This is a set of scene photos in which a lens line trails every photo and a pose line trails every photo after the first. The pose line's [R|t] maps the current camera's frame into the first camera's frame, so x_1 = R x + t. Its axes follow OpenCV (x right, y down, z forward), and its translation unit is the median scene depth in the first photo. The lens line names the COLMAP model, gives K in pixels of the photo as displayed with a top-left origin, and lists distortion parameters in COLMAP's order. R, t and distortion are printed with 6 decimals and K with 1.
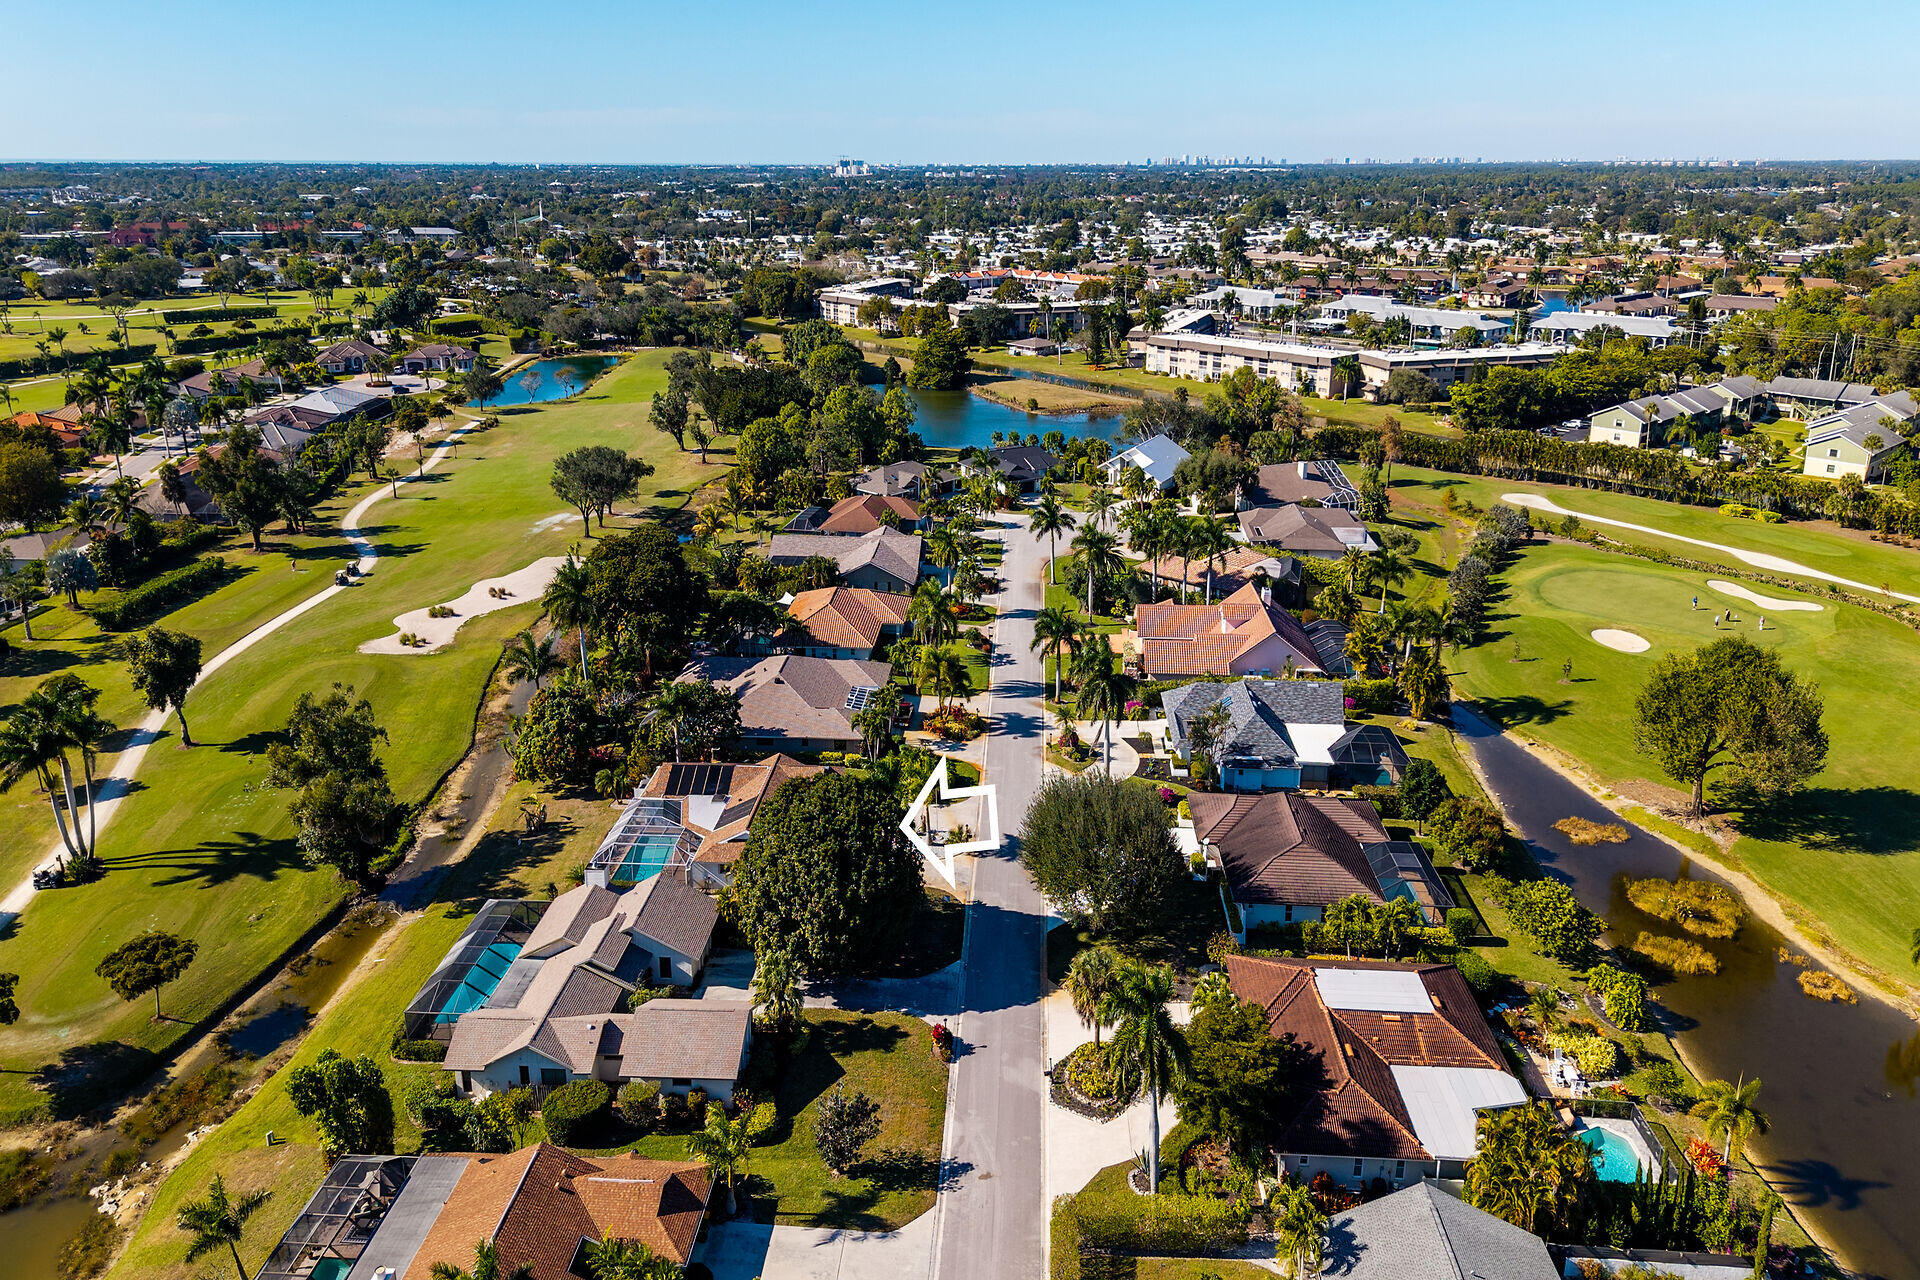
lens RADIAL K [[1251.5, 0, 960.0], [0, 1251.5, 640.0], [0, 0, 1]] dist [0.083147, -0.082086]
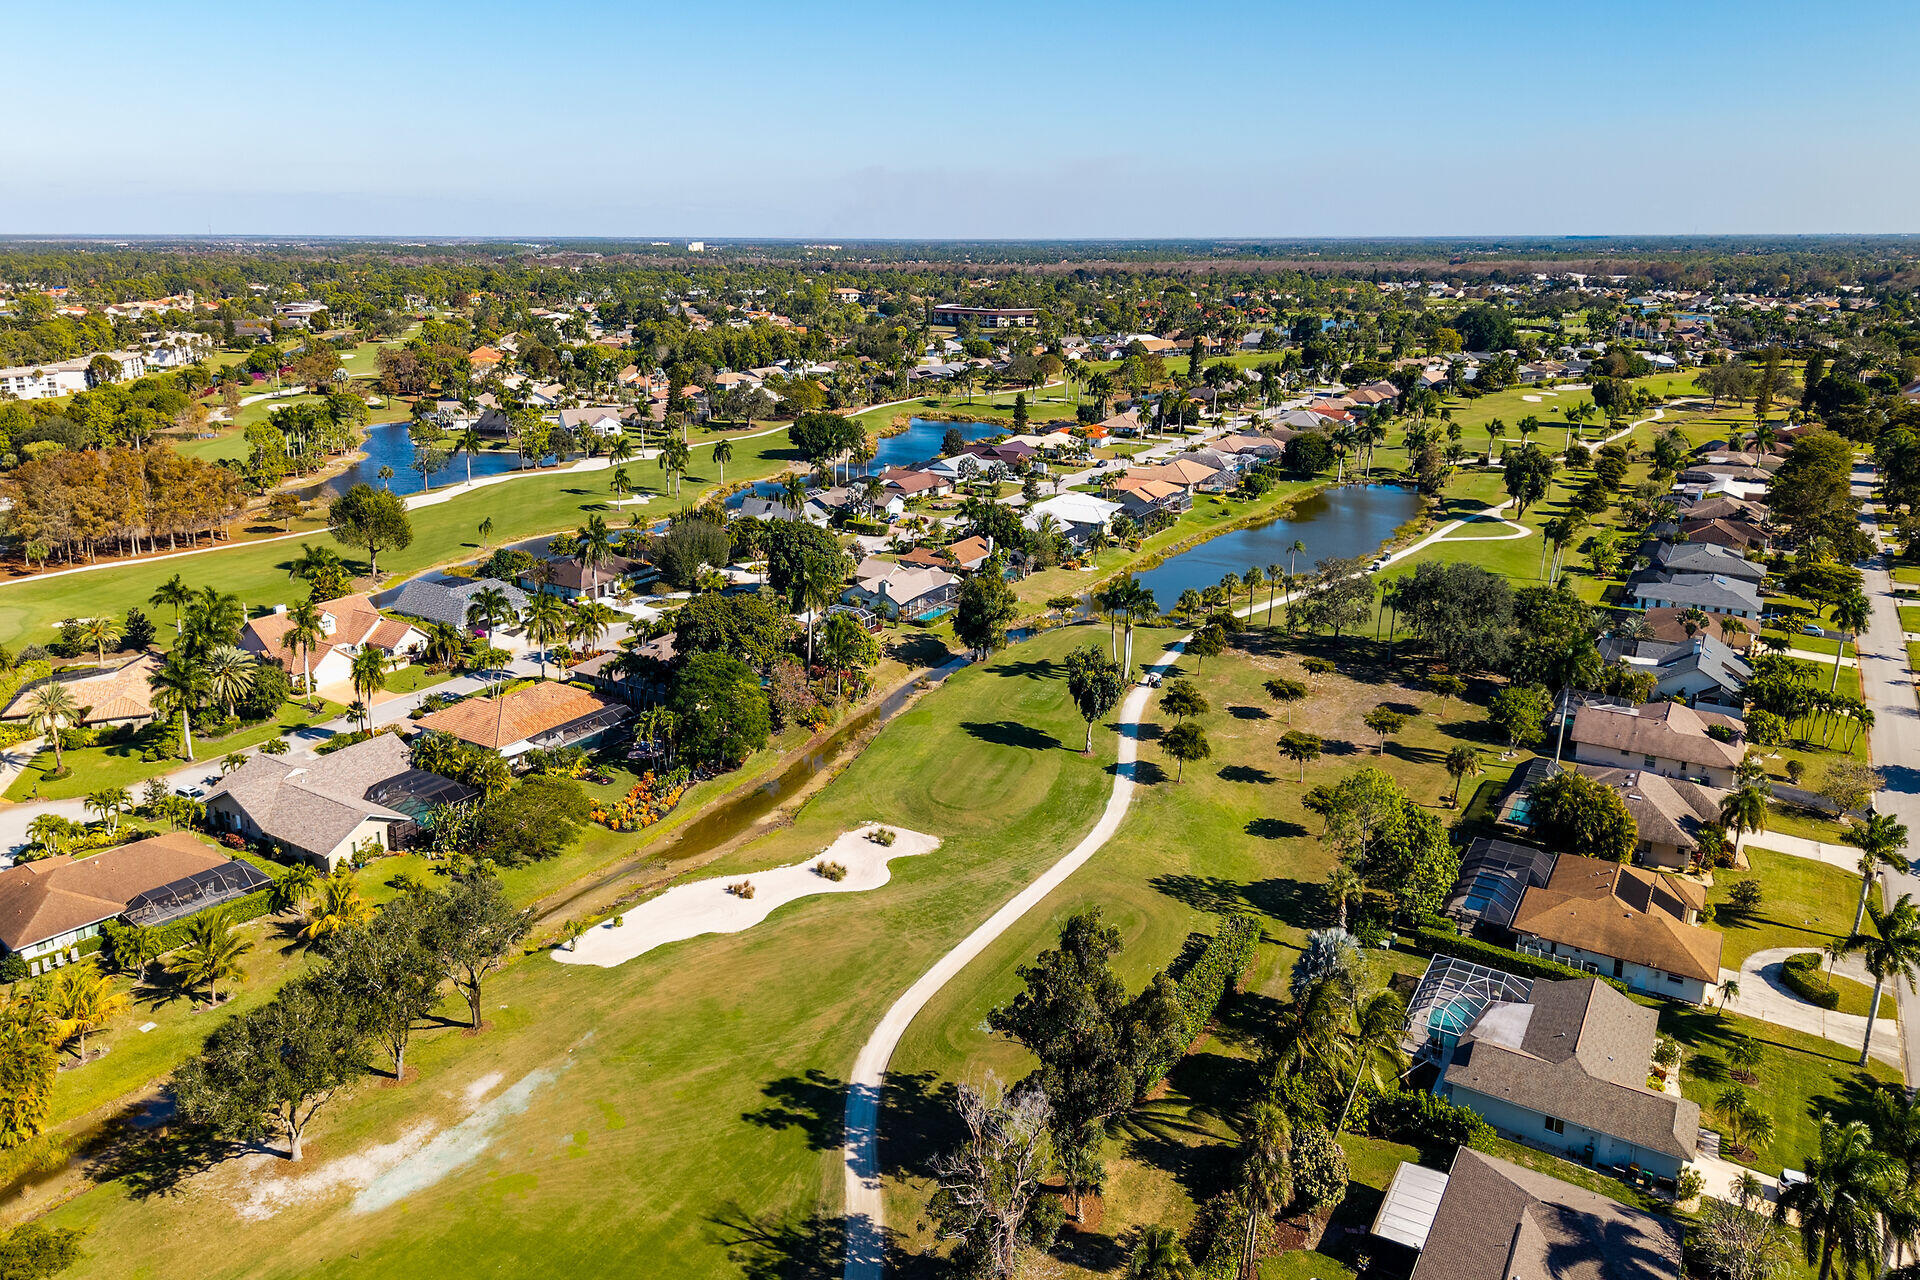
lens RADIAL K [[1251.5, 0, 960.0], [0, 1251.5, 640.0], [0, 0, 1]] dist [0.083147, -0.082086]
pose [[-0.876124, -0.150345, 0.458043, -0.468549], [0.168785, 0.794330, 0.583569, -0.323881], [-0.451574, 0.588589, -0.670555, 0.815226]]
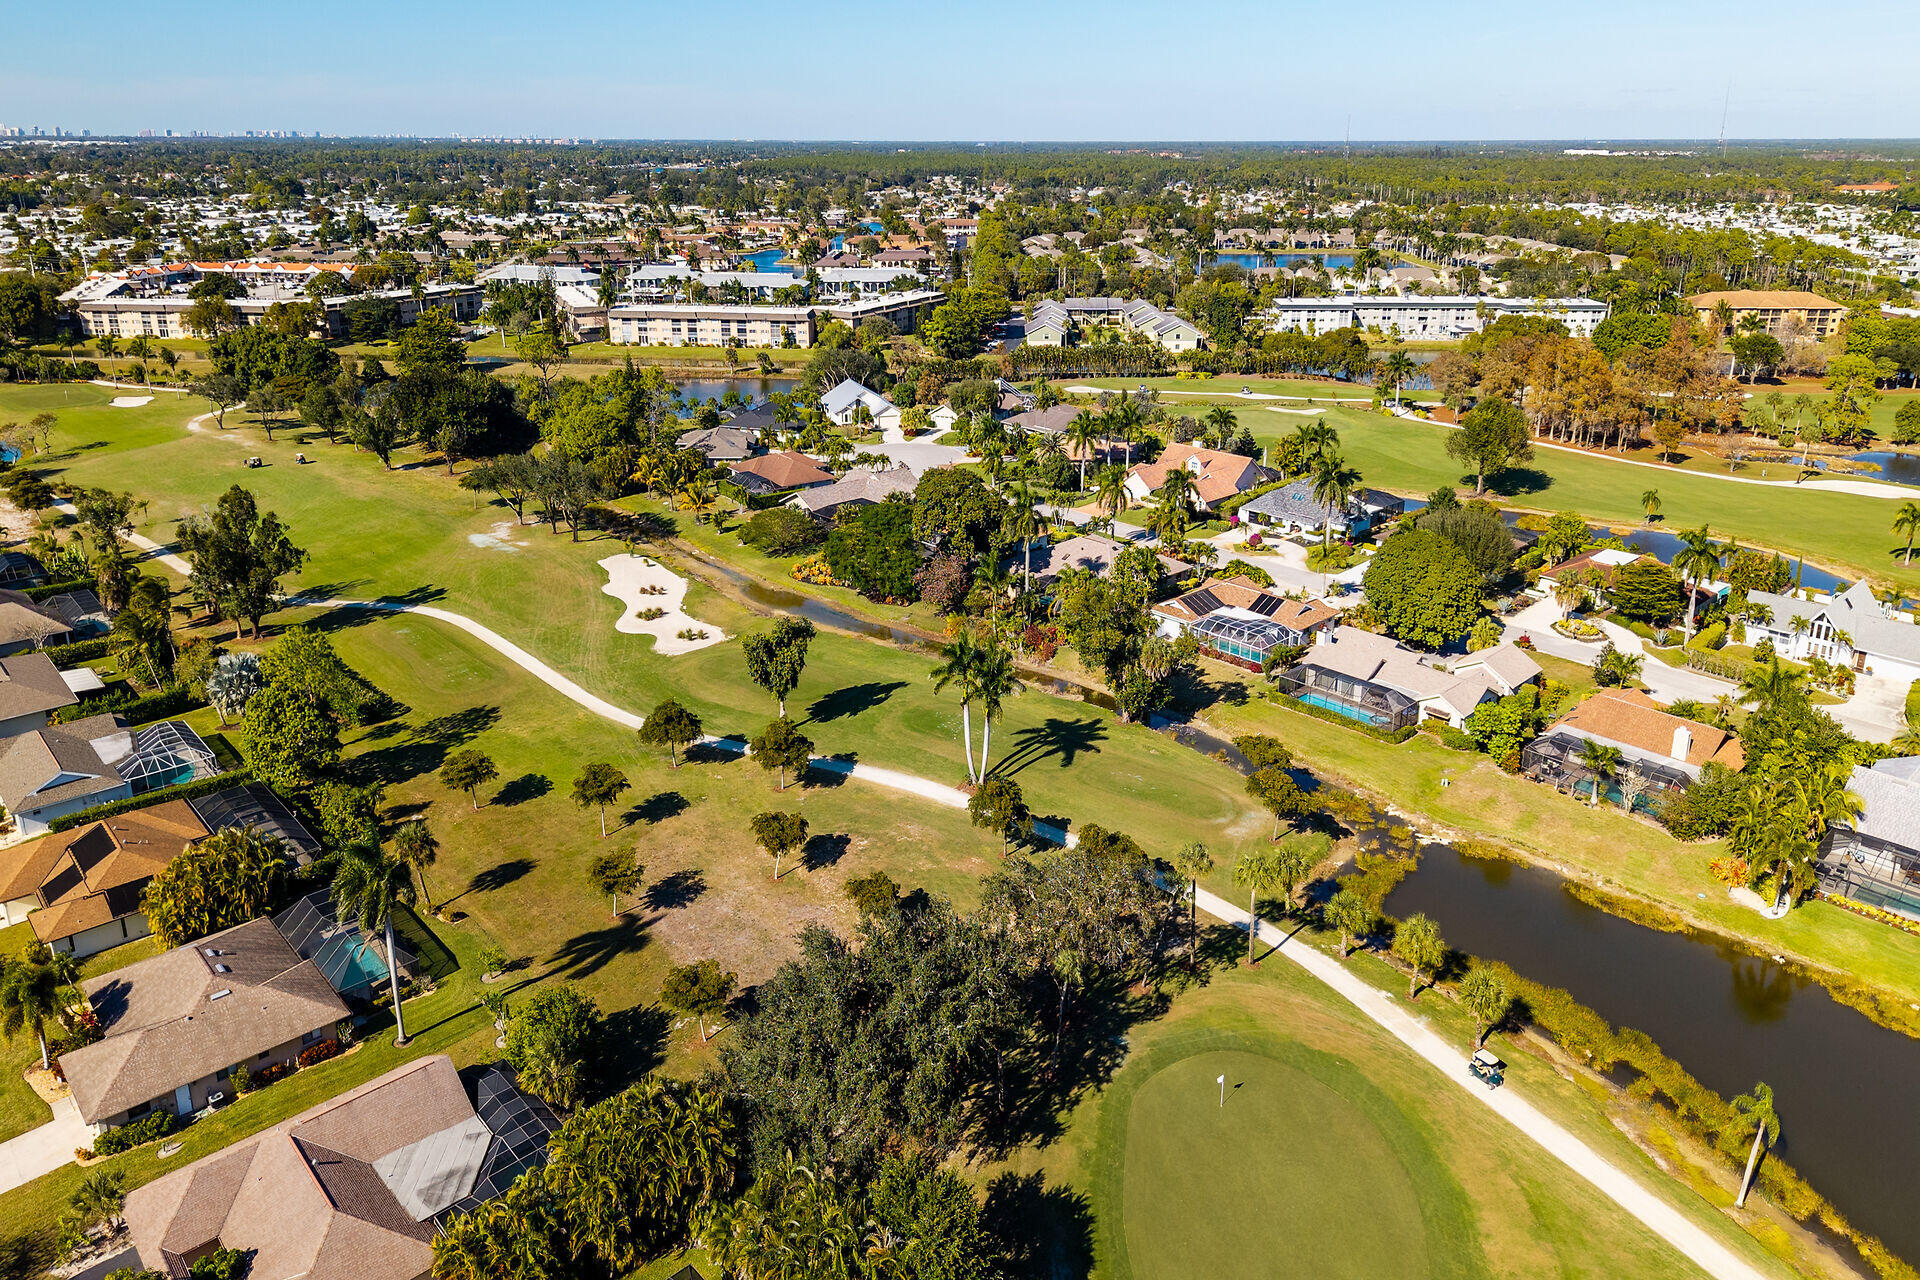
lens RADIAL K [[1251.5, 0, 960.0], [0, 1251.5, 640.0], [0, 0, 1]] dist [0.083147, -0.082086]
pose [[0.687853, -0.267871, 0.674614, -0.541256], [0.256318, 0.959175, 0.119515, -0.034270], [-0.679087, 0.090707, 0.728432, 0.066181]]
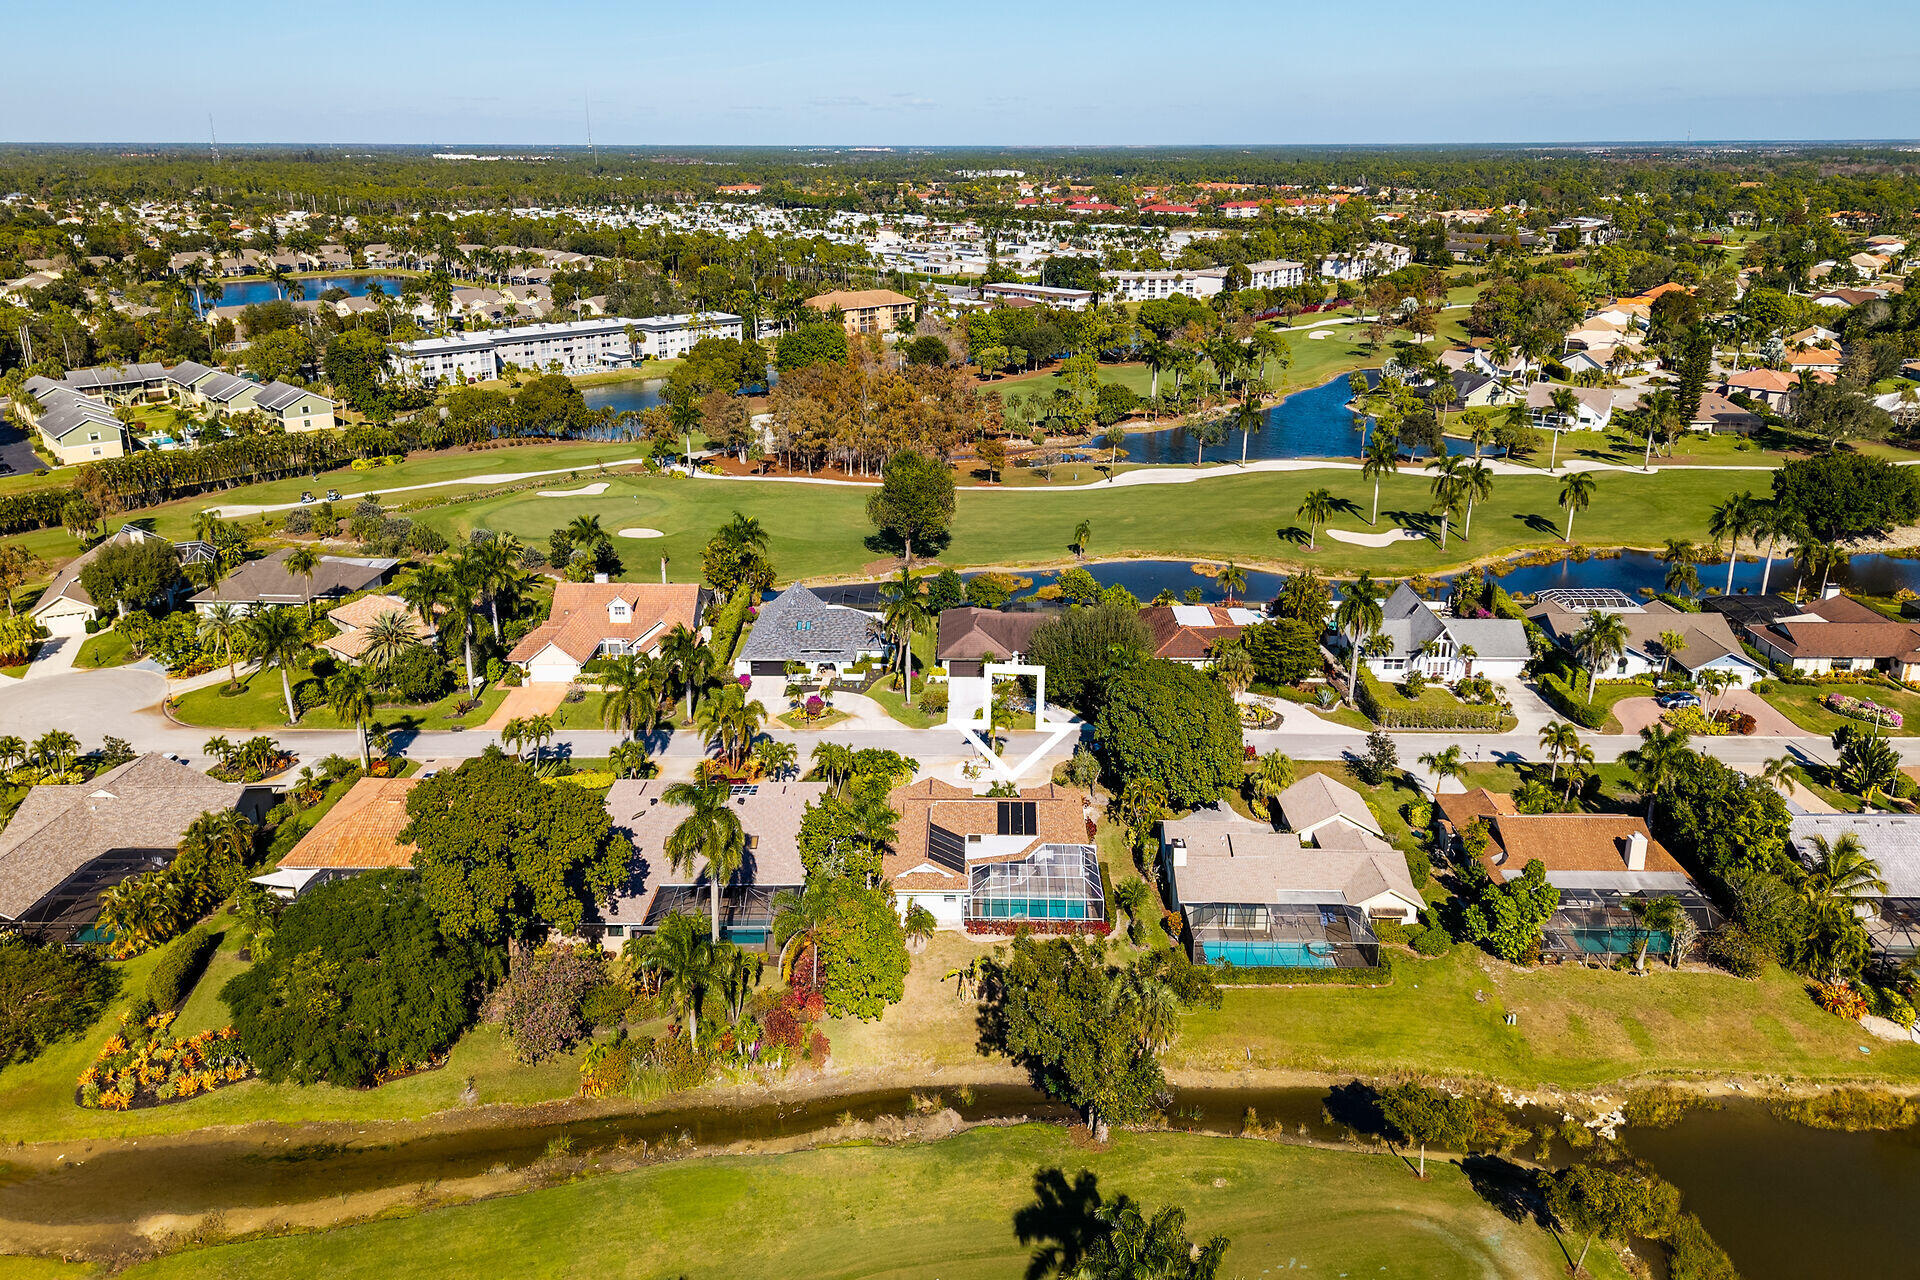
lens RADIAL K [[1247.1, 0, 960.0], [0, 1247.1, 640.0], [0, 0, 1]] dist [0.032173, -0.001436]
pose [[-0.047366, -0.370982, 0.927431, -0.399334], [0.357018, 0.860855, 0.362584, -0.139219], [-0.932896, 0.348283, 0.091672, 0.340211]]
